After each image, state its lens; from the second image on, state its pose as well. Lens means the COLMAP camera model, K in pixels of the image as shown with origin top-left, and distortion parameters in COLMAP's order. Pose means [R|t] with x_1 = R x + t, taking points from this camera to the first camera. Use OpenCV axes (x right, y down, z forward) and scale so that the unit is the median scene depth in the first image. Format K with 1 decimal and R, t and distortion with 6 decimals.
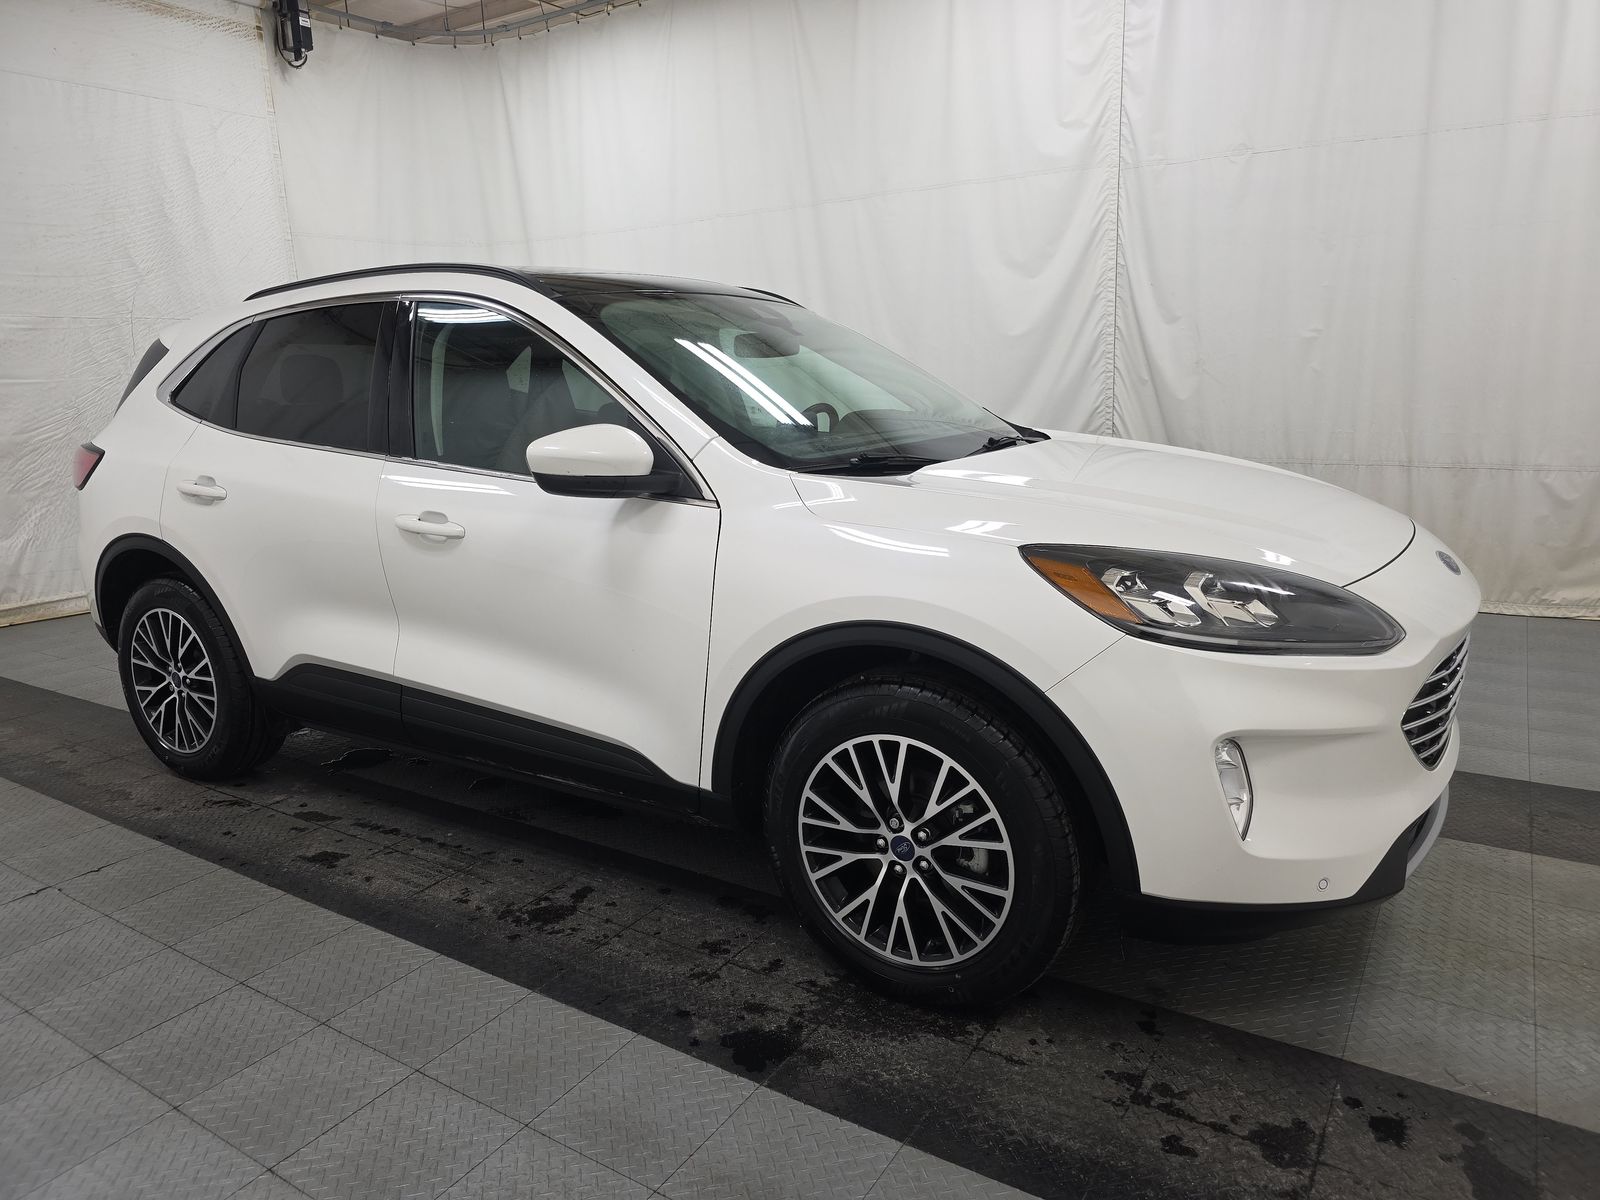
lens RADIAL K [[1121.3, 0, 800.0], [0, 1121.3, 600.0], [0, 0, 1]] dist [0.095933, -0.075703]
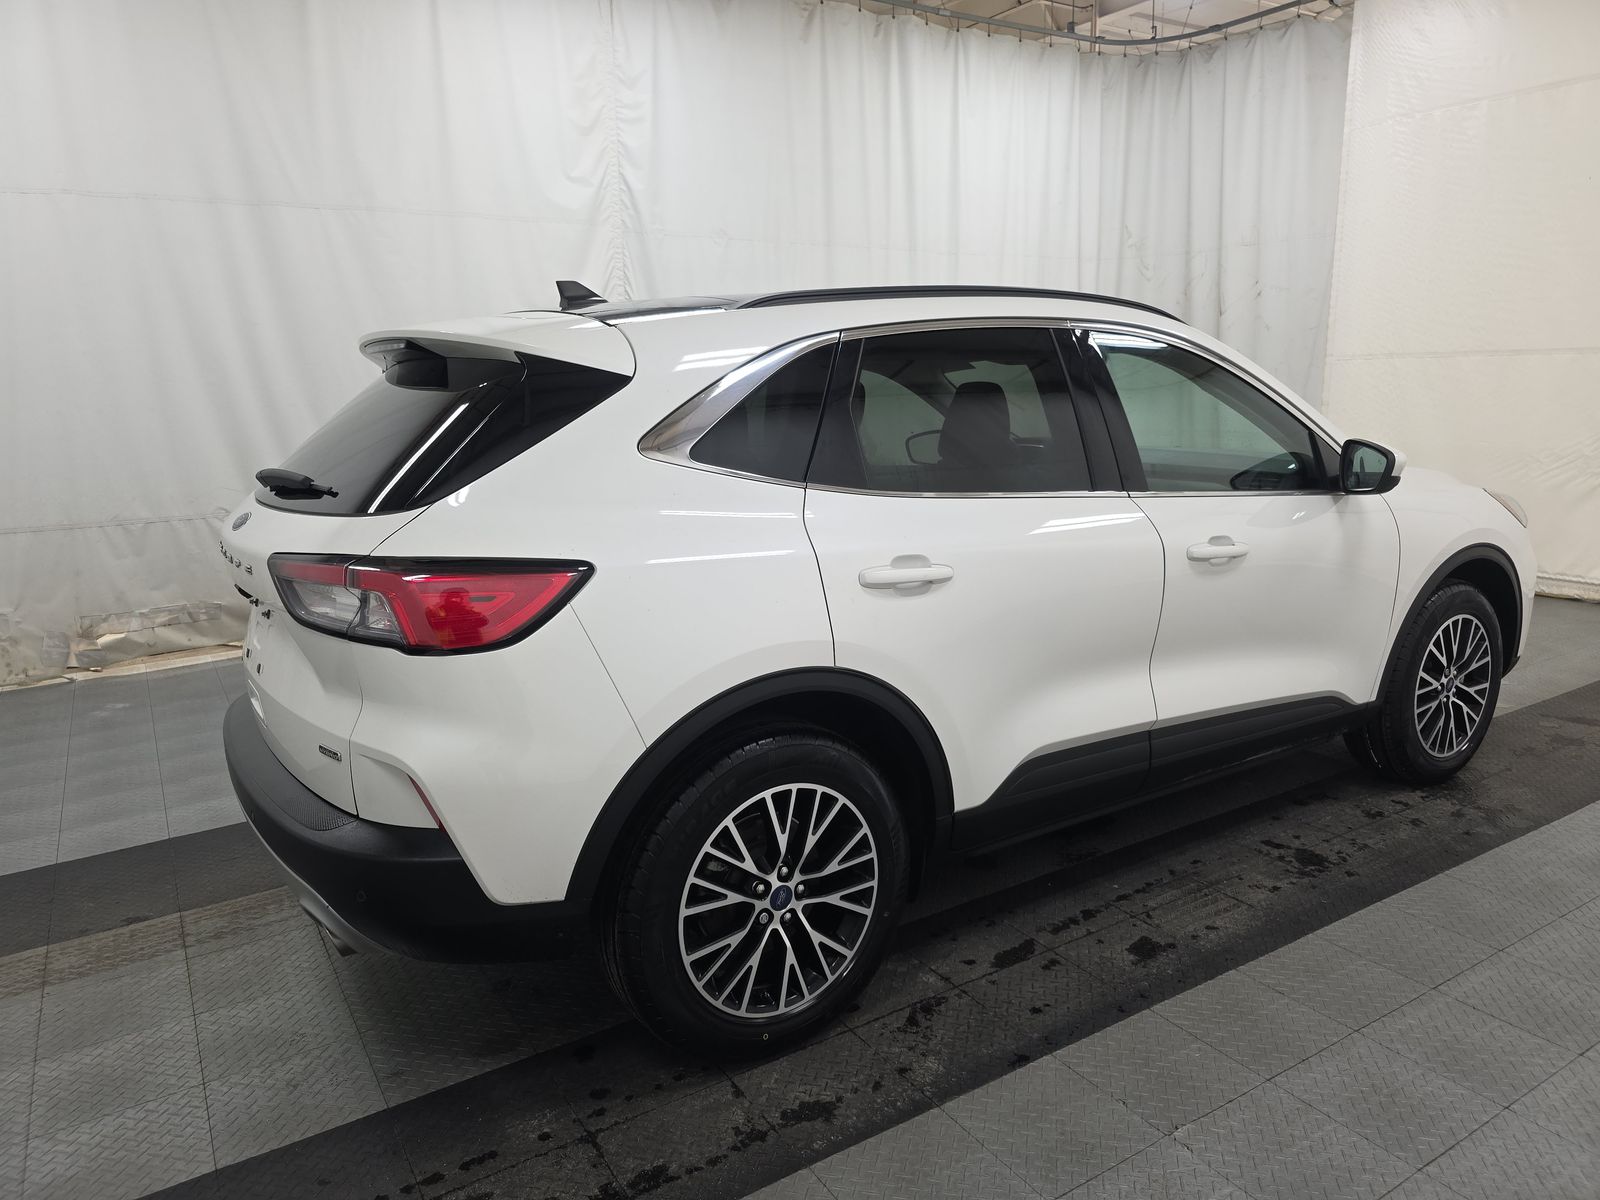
lens RADIAL K [[1257.6, 0, 800.0], [0, 1257.6, 600.0], [0, 0, 1]] dist [-0.007645, 0.002670]
pose [[0.340084, -0.136717, 0.930404, -0.919697], [0.203680, 0.976599, 0.069056, -0.106661], [-0.918072, 0.166020, 0.359973, 0.568854]]
